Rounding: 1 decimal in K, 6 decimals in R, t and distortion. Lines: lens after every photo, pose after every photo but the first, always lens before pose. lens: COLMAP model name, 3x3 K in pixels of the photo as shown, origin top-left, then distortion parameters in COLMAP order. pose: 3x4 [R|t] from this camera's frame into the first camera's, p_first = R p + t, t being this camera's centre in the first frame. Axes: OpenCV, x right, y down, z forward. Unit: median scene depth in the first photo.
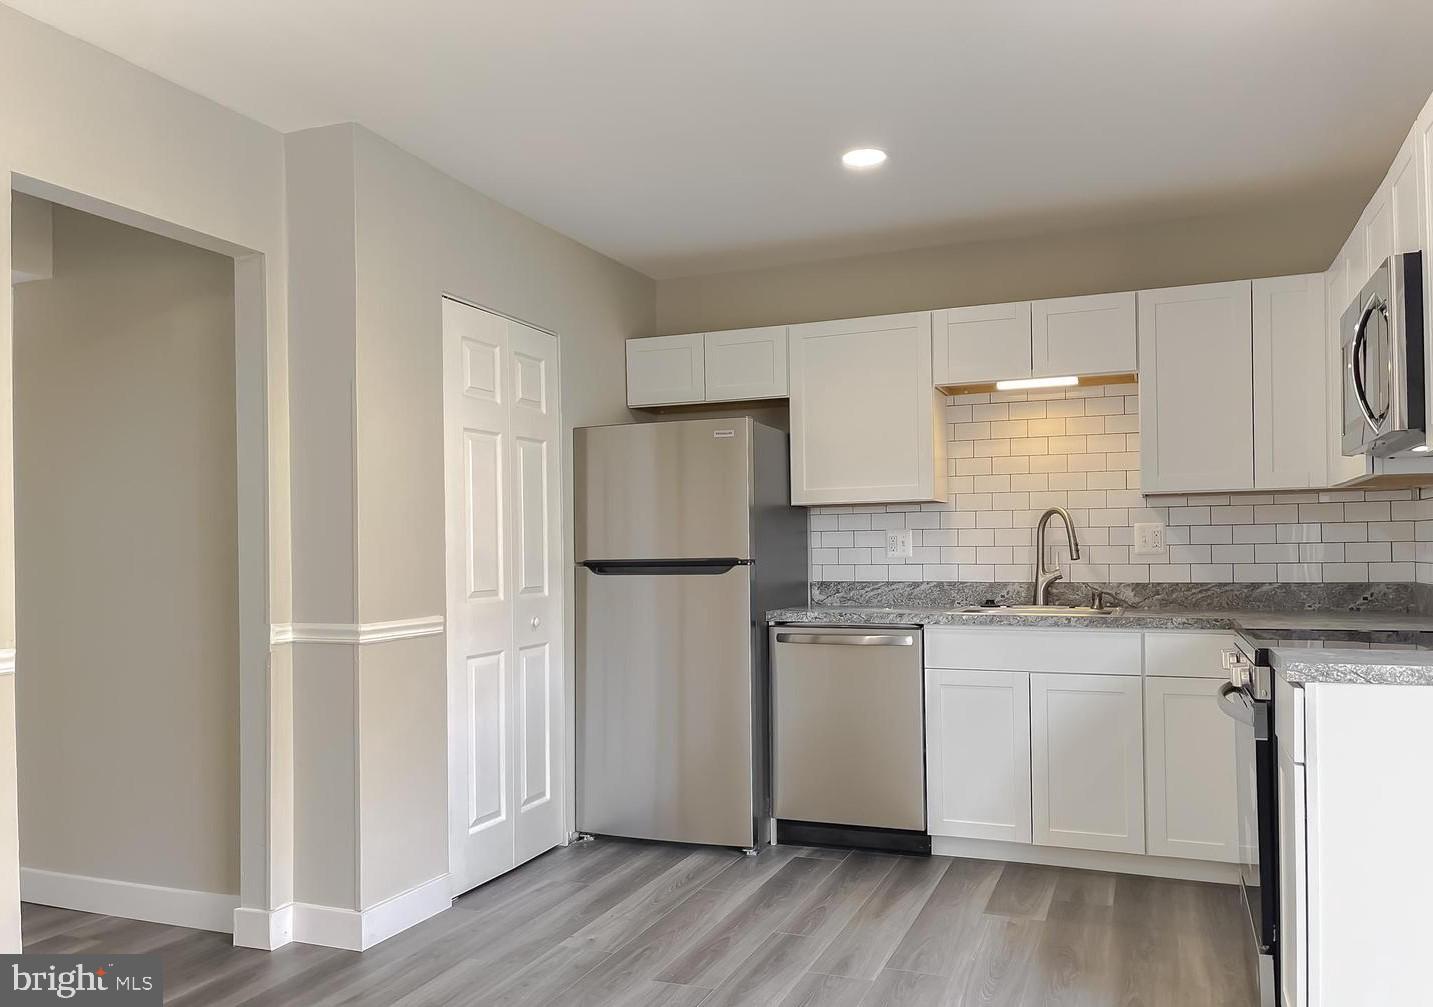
lens RADIAL K [[1100.0, 0, 724.3], [0, 1100.0, 540.6], [0, 0, 1]] dist [0.038877, -0.000046]
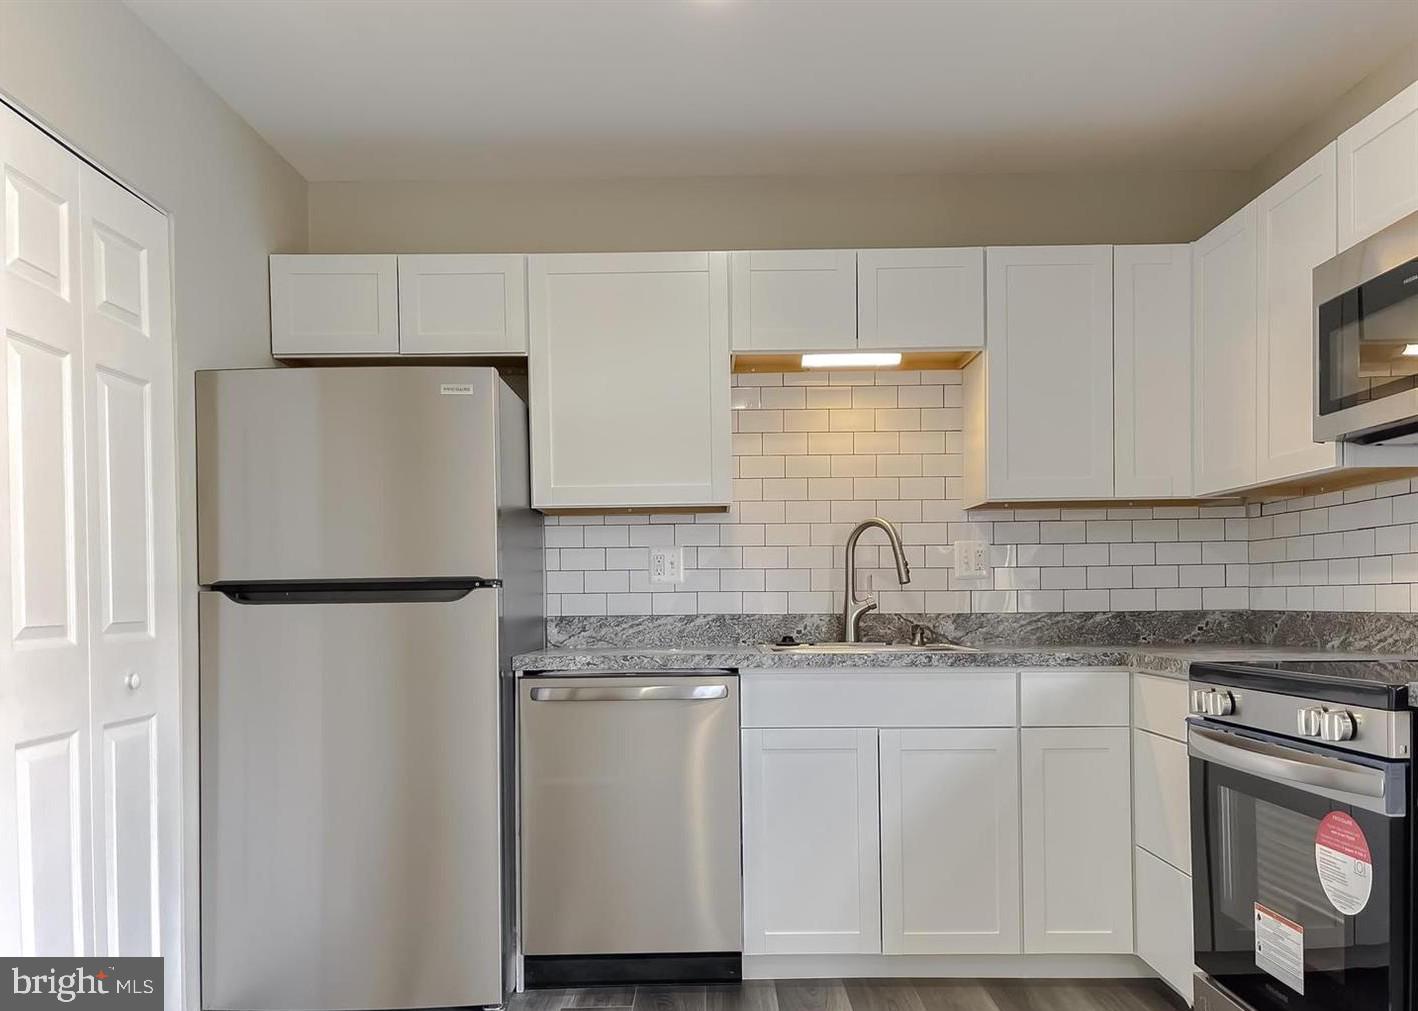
lens RADIAL K [[1119.2, 0, 721.3], [0, 1119.2, 601.3], [0, 0, 1]] dist [0.061772, -0.007327]
pose [[0.928061, 0.001267, 0.372426, -0.105884], [-0.003783, 0.999975, 0.006025, 0.026008], [-0.372409, -0.007000, 0.928042, 0.304837]]
